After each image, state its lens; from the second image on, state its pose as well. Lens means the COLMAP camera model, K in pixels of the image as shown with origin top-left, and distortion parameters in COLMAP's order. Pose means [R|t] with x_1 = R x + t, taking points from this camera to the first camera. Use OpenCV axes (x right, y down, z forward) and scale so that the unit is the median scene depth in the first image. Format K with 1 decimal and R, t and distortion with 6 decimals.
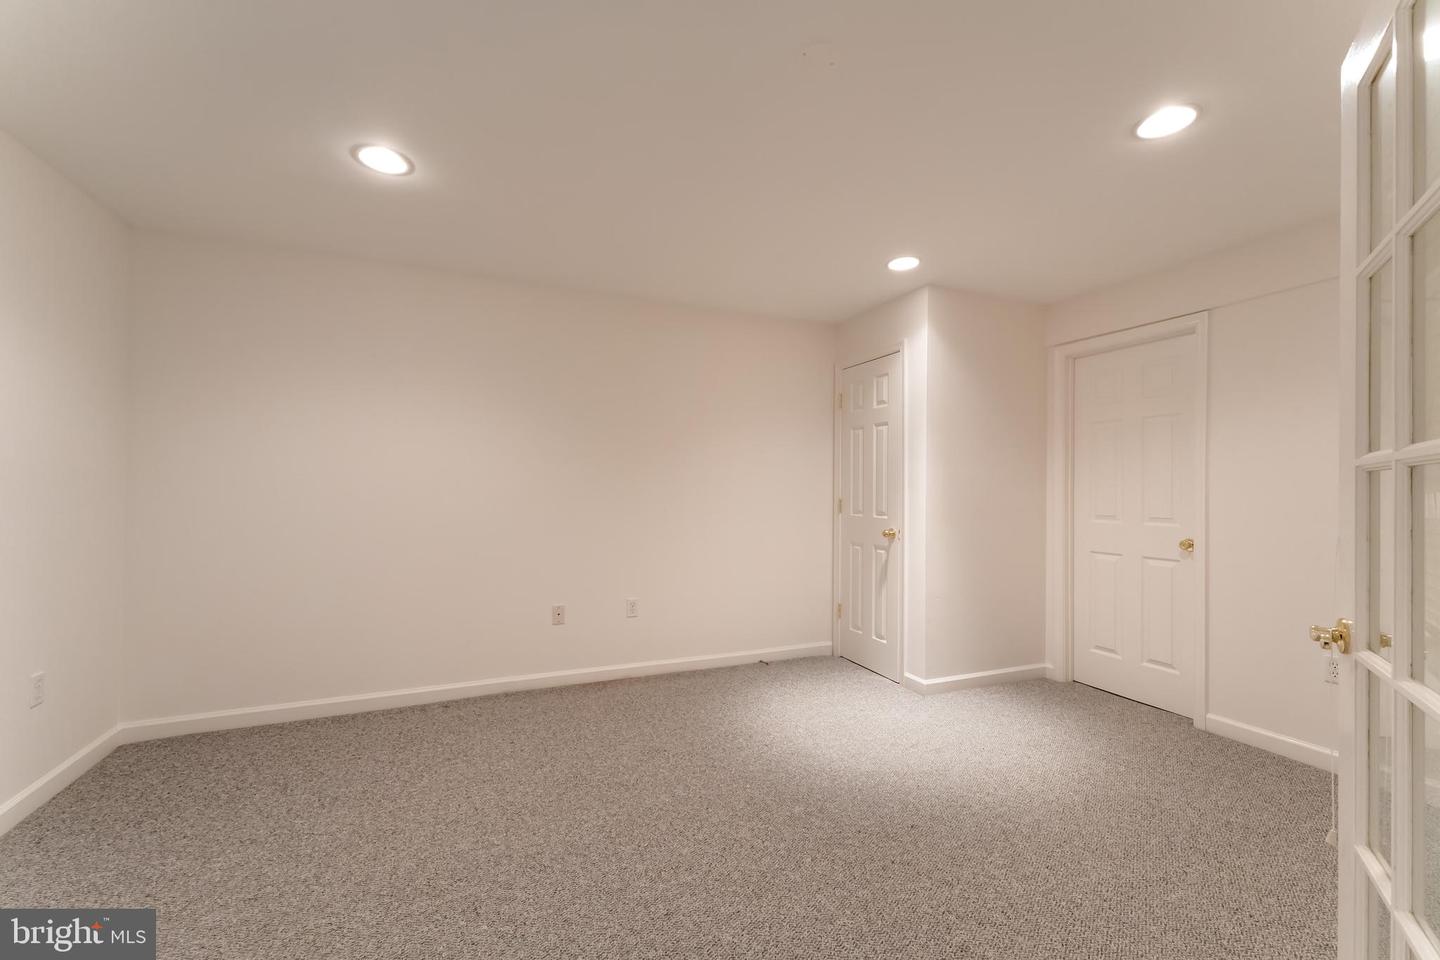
lens RADIAL K [[573.7, 0, 720.0], [0, 573.7, 480.0], [0, 0, 1]] dist [0.001139, -0.000040]
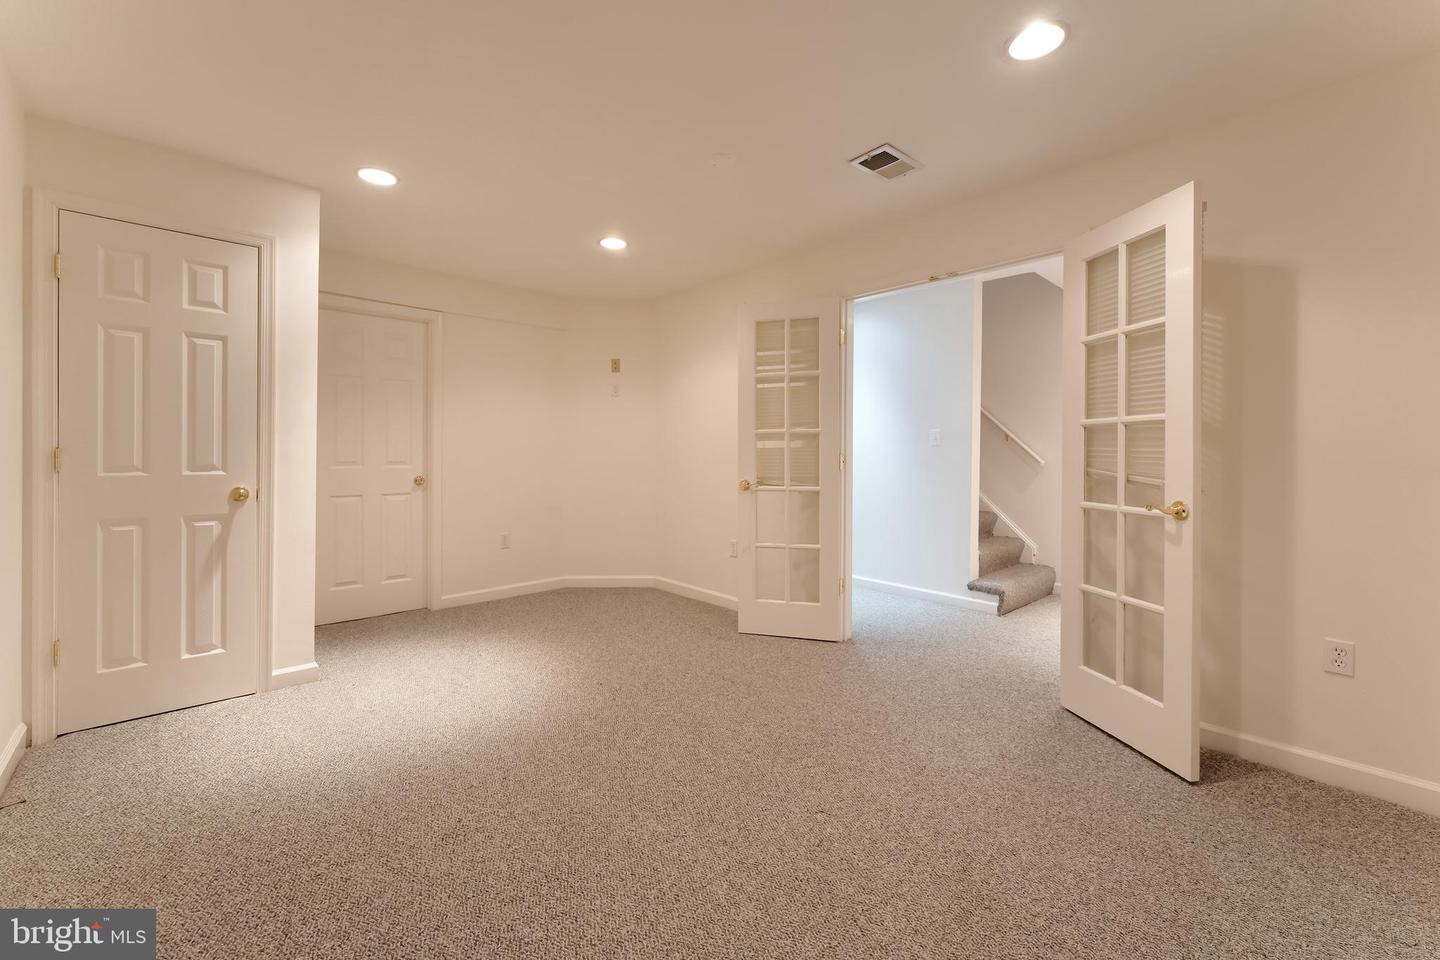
lens RADIAL K [[581.3, 0, 720.0], [0, 581.3, 456.5], [0, 0, 1]] dist [0.001712, 0.000211]
pose [[-0.338616, -0.013759, 0.940824, -0.610992], [-0.020449, 0.999765, 0.007261, 0.029060], [-0.940703, -0.016780, -0.338817, 0.704872]]
